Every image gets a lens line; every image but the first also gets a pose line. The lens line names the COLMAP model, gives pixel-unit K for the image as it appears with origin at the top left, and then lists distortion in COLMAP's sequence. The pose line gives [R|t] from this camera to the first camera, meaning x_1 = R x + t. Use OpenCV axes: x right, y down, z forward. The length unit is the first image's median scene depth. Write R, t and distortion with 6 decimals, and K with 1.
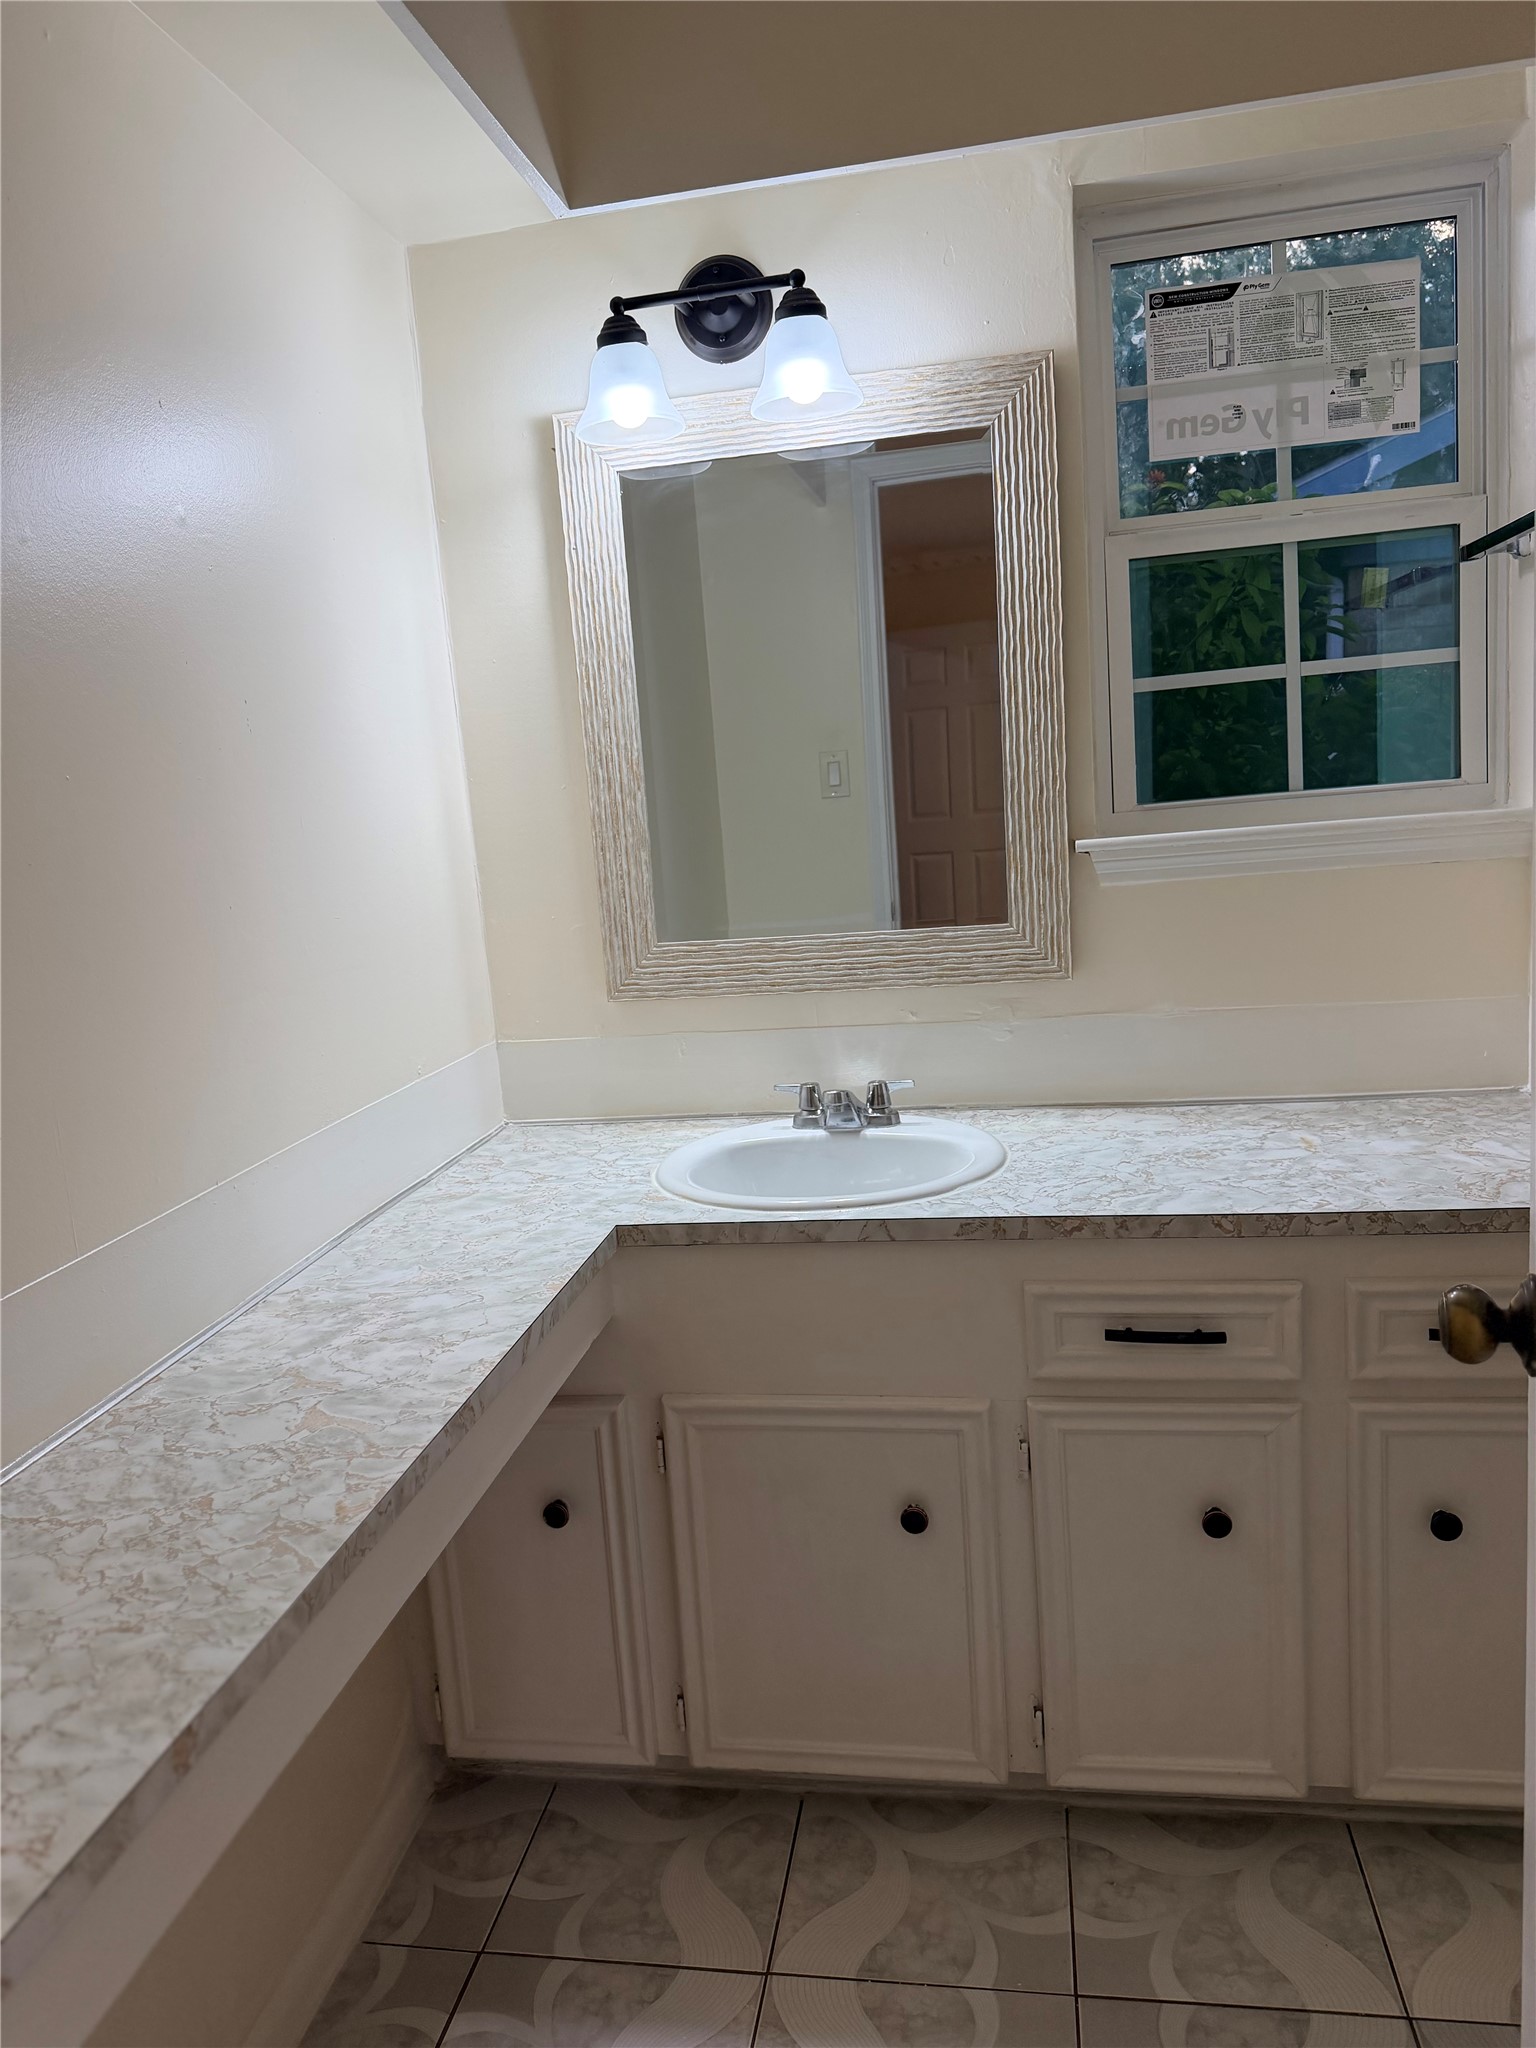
lens RADIAL K [[1473.8, 0, 641.4], [0, 1473.8, 1024.8], [0, 0, 1]] dist [0.050376, -0.074947]
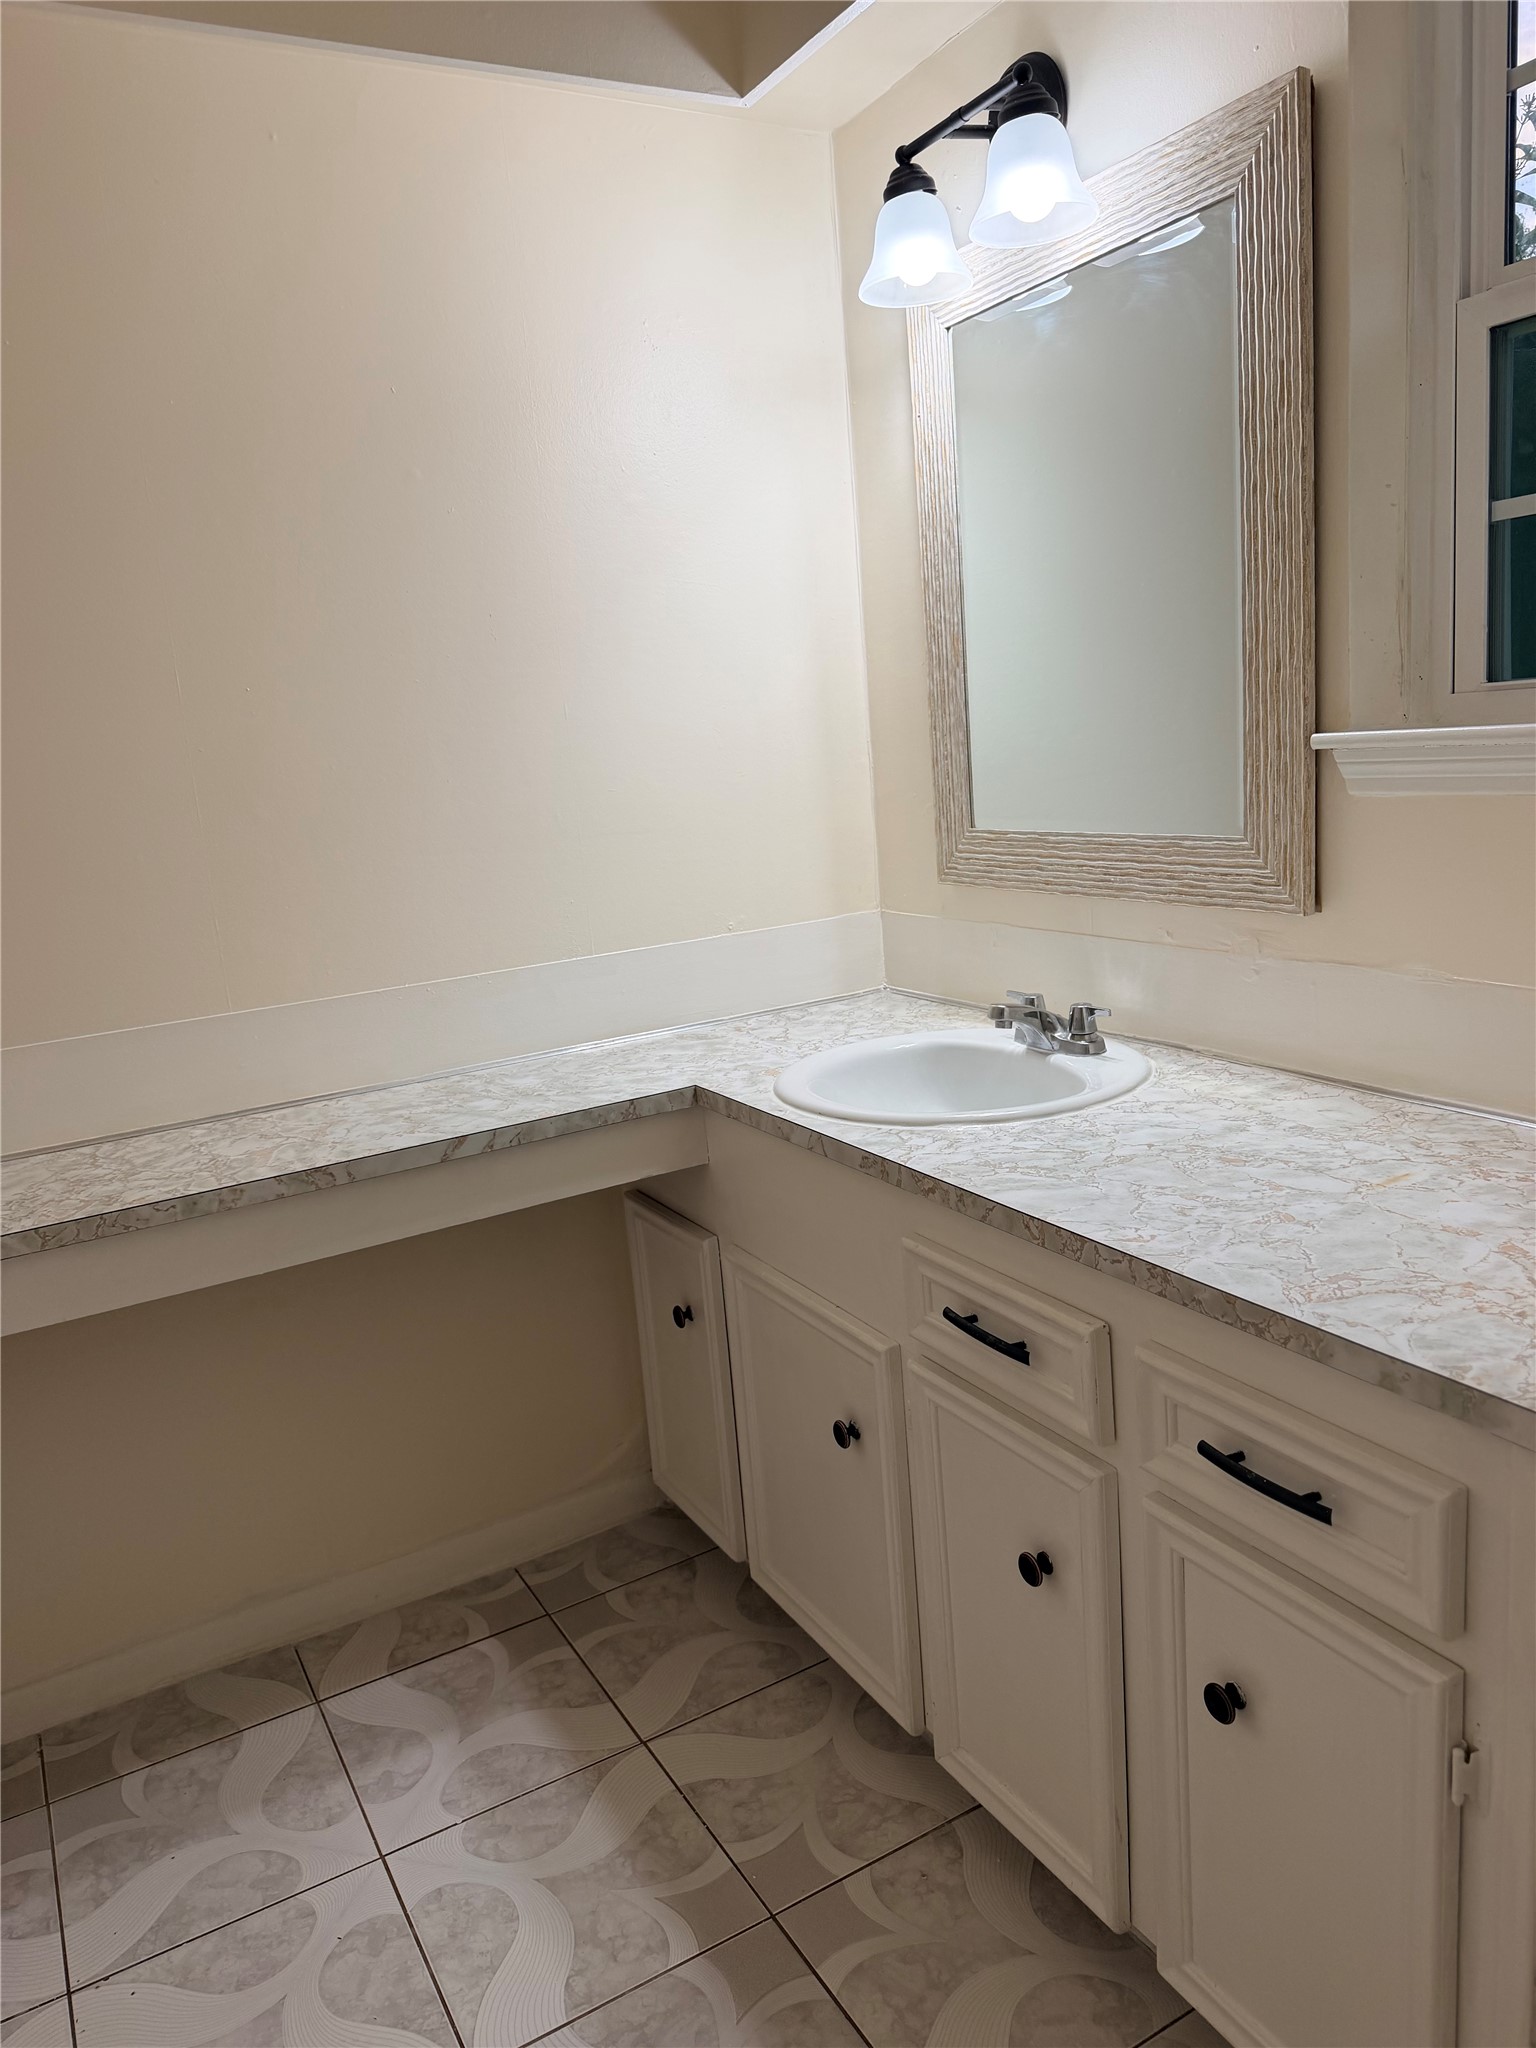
lens RADIAL K [[1437.9, 0, 768.0], [0, 1437.9, 1024.0], [0, 0, 1]] dist [0.044250, -0.073551]
pose [[0.642104, 0.176707, -0.745974, 0.722655], [-0.081175, 0.983273, 0.163047, -0.079503], [0.762308, -0.044138, 0.645708, 0.307608]]
